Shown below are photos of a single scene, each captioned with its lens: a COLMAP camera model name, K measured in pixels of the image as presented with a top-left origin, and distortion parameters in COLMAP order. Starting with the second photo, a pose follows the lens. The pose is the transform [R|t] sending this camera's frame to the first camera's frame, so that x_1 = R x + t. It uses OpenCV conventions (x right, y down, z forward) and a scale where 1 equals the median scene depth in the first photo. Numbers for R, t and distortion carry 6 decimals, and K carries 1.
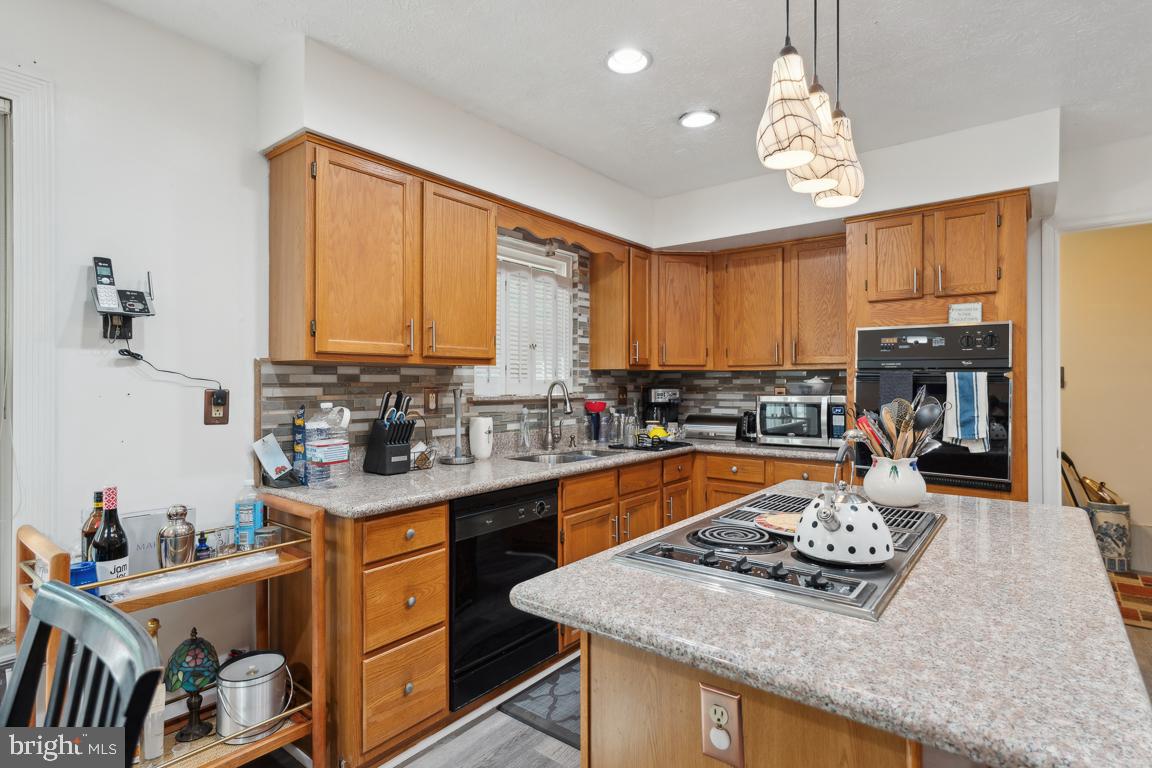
lens RADIAL K [[580.7, 0, 587.2], [0, 580.7, 376.5], [0, 0, 1]] dist [0.003483, 0.001252]
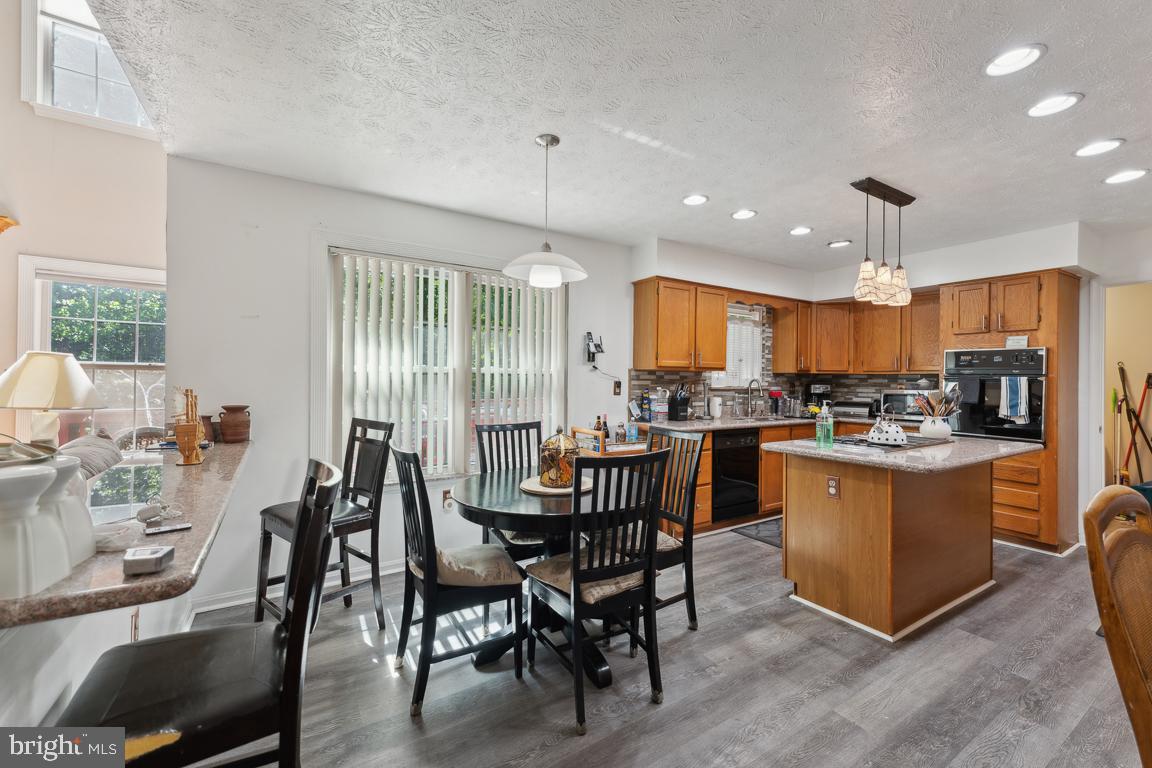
lens RADIAL K [[468.6, 0, 585.1], [0, 468.6, 378.2], [0, 0, 1]] dist [-0.000199, -0.000023]
pose [[0.942205, 0.010576, -0.334869, -0.072603], [-0.008370, 0.999933, 0.008029, -0.003480], [0.334931, -0.004762, 0.942231, -0.690963]]
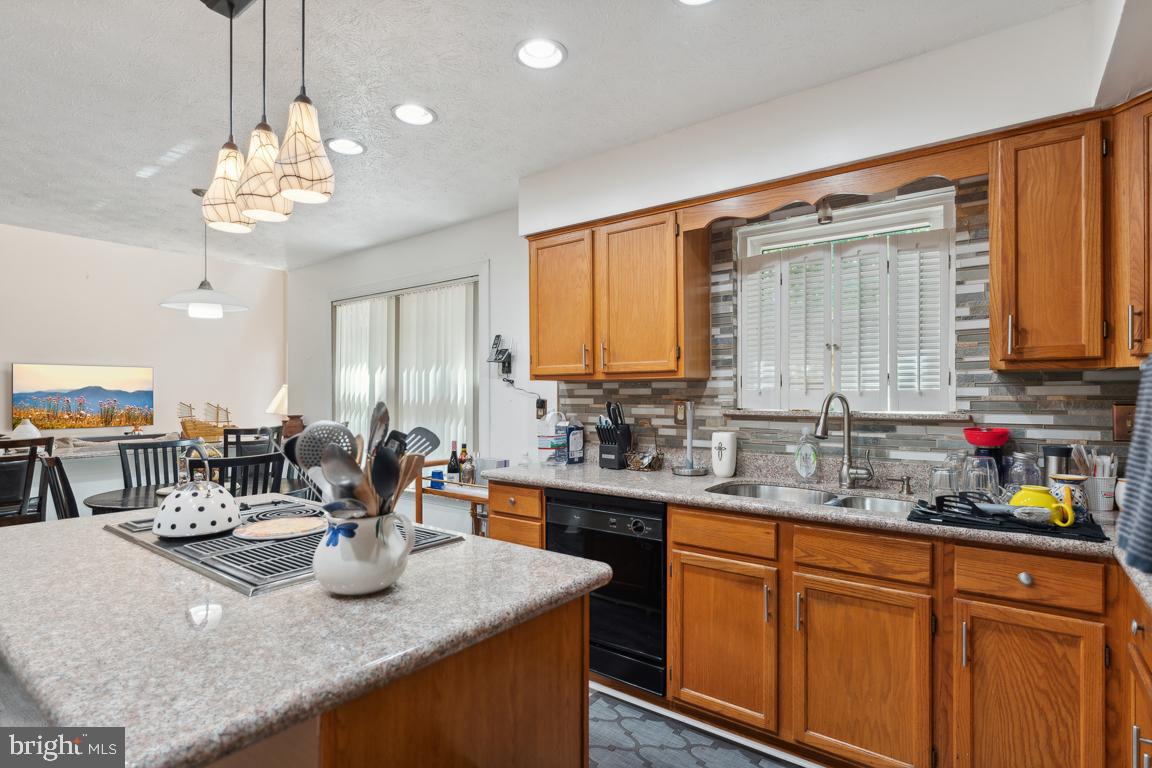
lens RADIAL K [[580.7, 0, 586.4], [0, 580.7, 390.7], [0, 0, 1]] dist [0.003483, 0.001252]
pose [[0.028256, -0.004047, -0.999593, 0.793301], [0.013218, 0.999906, -0.003674, 0.004460], [0.999513, -0.013109, 0.028307, 0.804691]]
